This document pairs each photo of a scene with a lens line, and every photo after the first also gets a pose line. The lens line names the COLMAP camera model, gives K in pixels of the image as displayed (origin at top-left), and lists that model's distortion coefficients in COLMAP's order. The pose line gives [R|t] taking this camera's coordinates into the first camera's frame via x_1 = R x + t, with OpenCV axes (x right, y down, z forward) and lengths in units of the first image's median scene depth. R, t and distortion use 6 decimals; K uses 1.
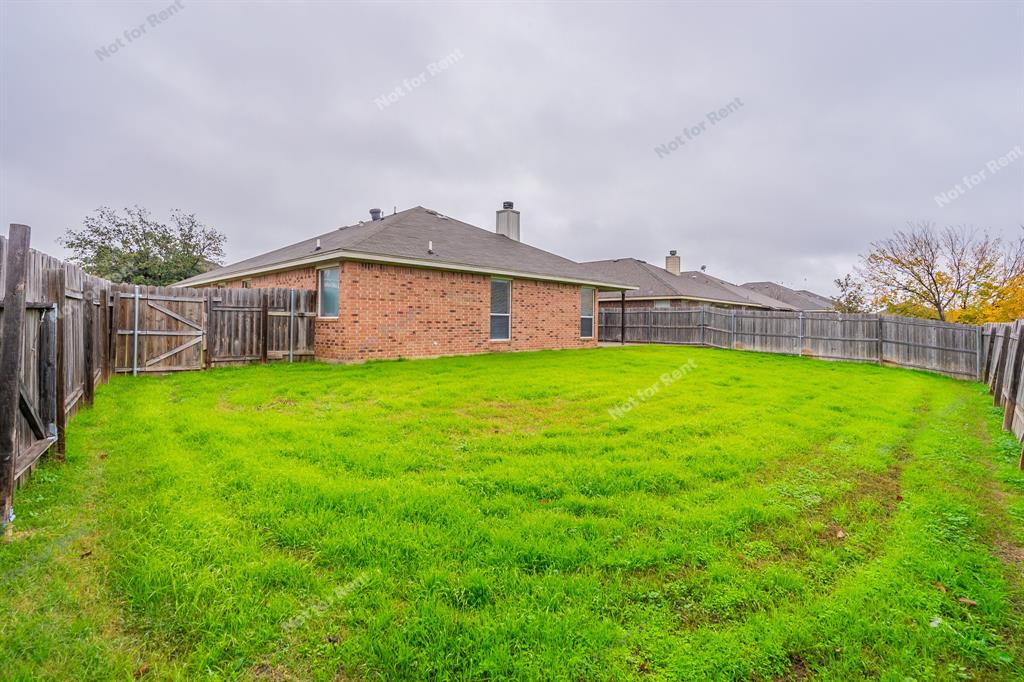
lens RADIAL K [[468.8, 0, 512.1], [0, 468.8, 331.8], [0, 0, 1]] dist [-0.001286, 0.000124]
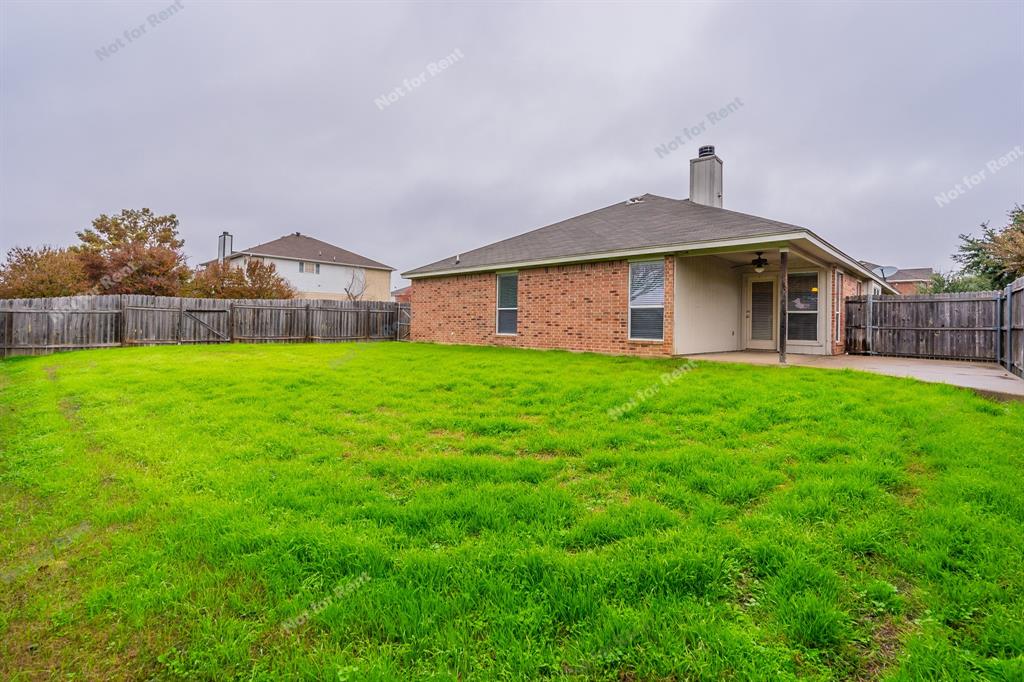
lens RADIAL K [[468.8, 0, 512.1], [0, 468.8, 337.3], [0, 0, 1]] dist [-0.001286, 0.000124]
pose [[0.011360, 0.032044, -0.999422, 0.965594], [-0.021997, 0.999253, 0.031789, -0.008249], [0.999693, 0.021623, 0.012057, 0.998682]]
